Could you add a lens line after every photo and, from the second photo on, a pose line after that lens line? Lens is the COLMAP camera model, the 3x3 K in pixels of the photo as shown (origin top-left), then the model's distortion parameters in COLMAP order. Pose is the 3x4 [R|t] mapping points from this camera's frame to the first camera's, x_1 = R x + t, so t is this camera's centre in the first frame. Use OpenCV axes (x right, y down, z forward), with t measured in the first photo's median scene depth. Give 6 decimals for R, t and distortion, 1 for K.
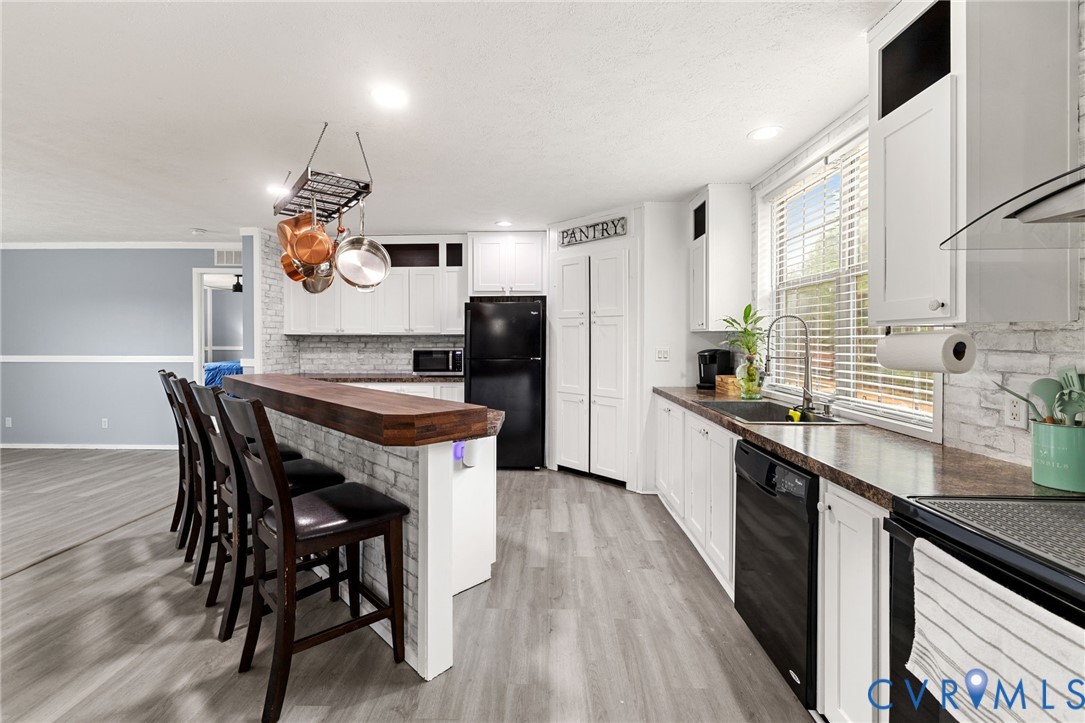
lens RADIAL K [[470.6, 0, 535.4], [0, 470.6, 342.4], [0, 0, 1]] dist [-0.002041, 0.000381]
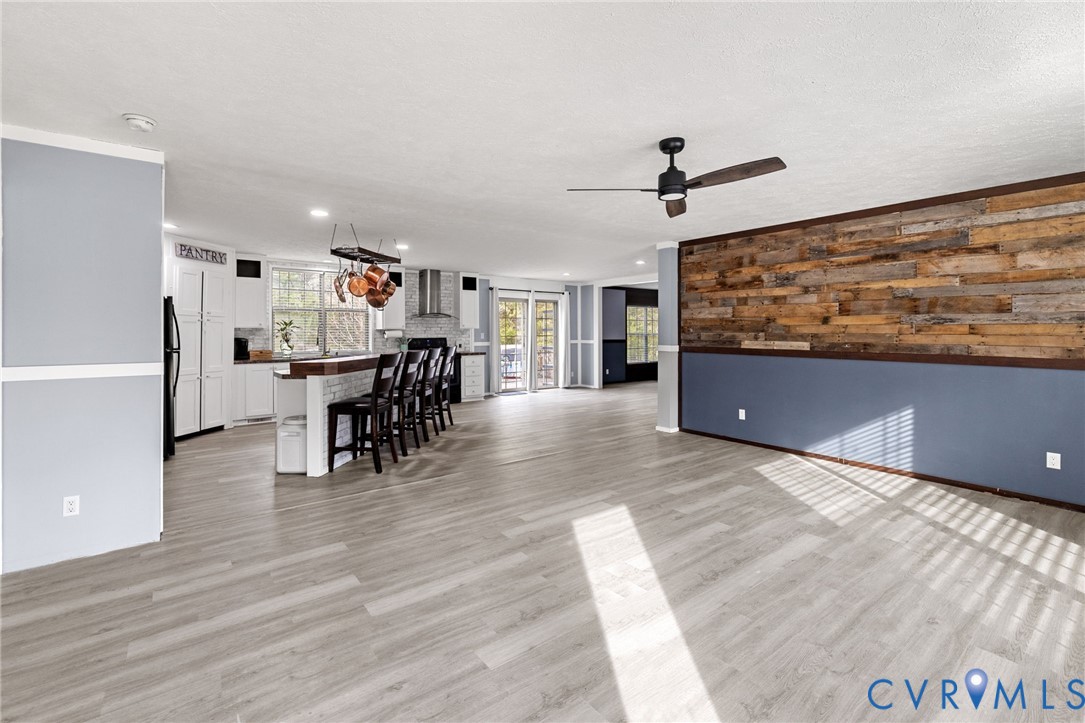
lens RADIAL K [[481.4, 0, 534.7], [0, 481.4, 327.7], [0, 0, 1]] dist [-0.000508, 0.000184]
pose [[-0.624541, 0.008067, 0.780950, -2.479341], [0.006862, 0.999965, -0.004842, -0.009354], [-0.780962, 0.002335, -0.624575, 1.760639]]
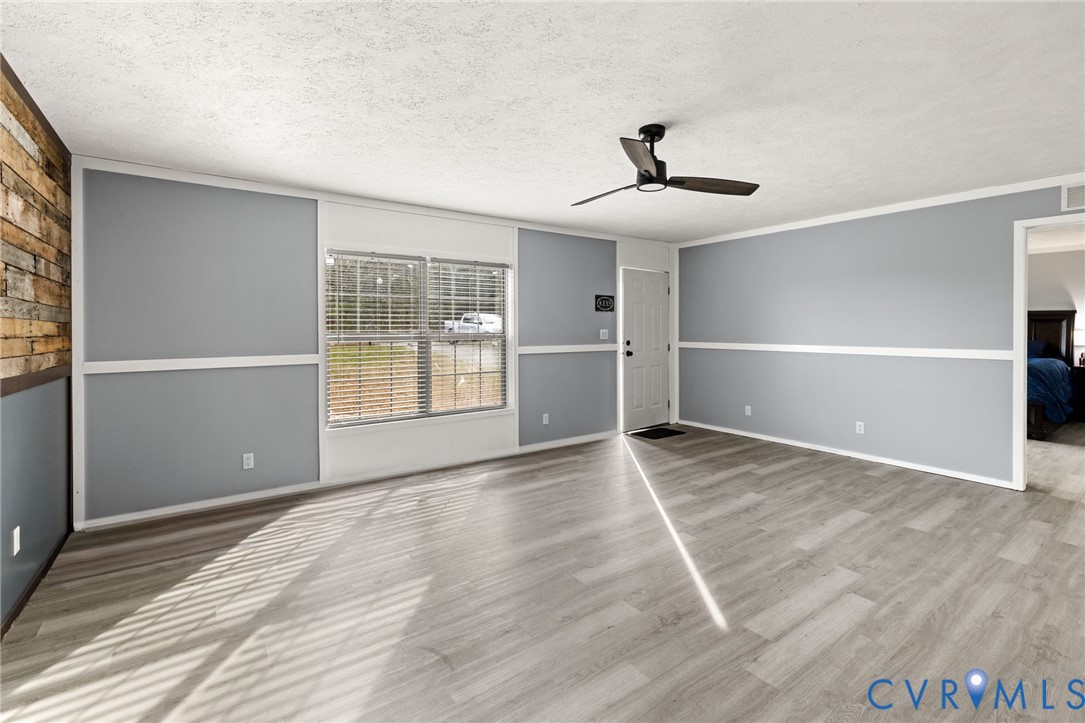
lens RADIAL K [[488.3, 0, 540.8], [0, 488.3, 327.4], [0, 0, 1]] dist [0.003818, 0.000395]
pose [[0.608199, -0.000306, -0.793784, -1.164773], [-0.003882, 0.999987, -0.003360, 0.000246], [0.793775, 0.005125, 0.608190, 0.051291]]
